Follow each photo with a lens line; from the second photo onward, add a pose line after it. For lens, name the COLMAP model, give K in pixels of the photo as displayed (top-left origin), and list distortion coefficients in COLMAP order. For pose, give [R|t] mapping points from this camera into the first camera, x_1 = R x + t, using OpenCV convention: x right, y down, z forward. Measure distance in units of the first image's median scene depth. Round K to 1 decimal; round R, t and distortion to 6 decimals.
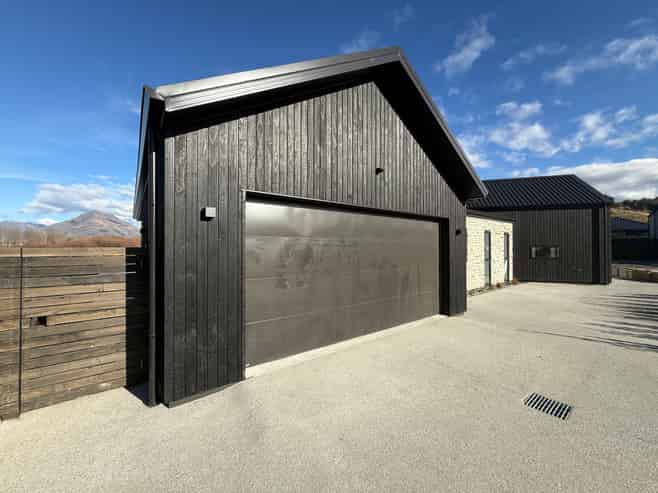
lens RADIAL K [[261.9, 0, 329.0], [0, 261.9, 246.5], [0, 0, 1]] dist [-0.000374, -0.000199]
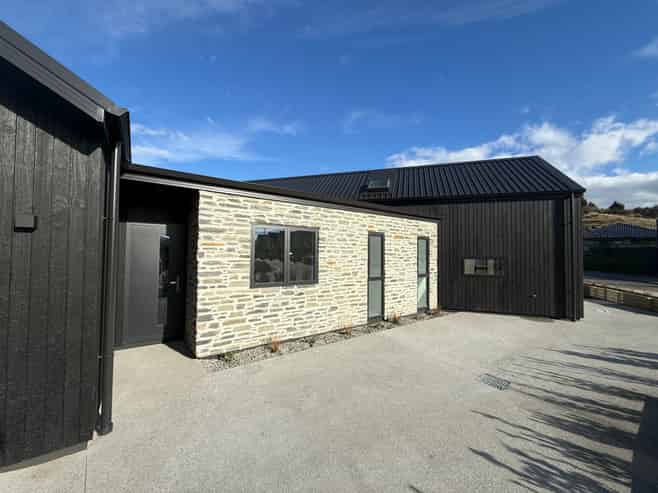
lens RADIAL K [[261.9, 0, 329.0], [0, 261.9, 246.5], [0, 0, 1]] dist [-0.000374, -0.000199]
pose [[0.999750, 0.006578, -0.021347, 0.455560], [-0.007135, 0.999633, -0.026123, -0.008393], [0.021168, 0.026269, 0.999431, 0.339198]]
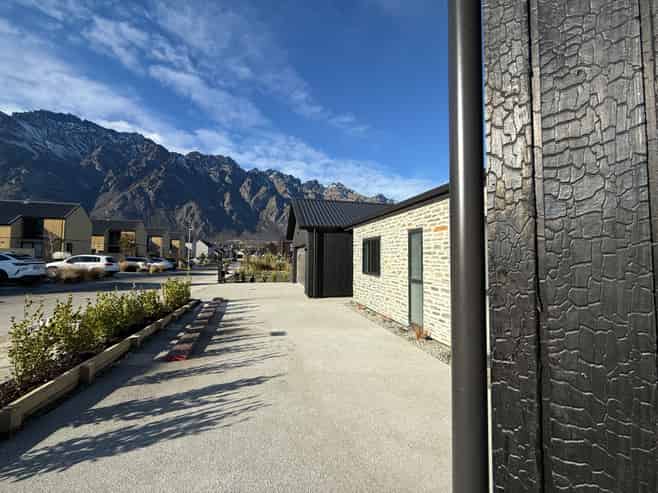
lens RADIAL K [[261.9, 0, 329.0], [0, 261.9, 246.5], [0, 0, 1]] dist [-0.000374, -0.000199]
pose [[-0.404304, -0.048436, -0.913341, 1.062124], [-0.010904, 0.998781, -0.048141, 0.004596], [0.914560, -0.009504, -0.404340, 0.948299]]
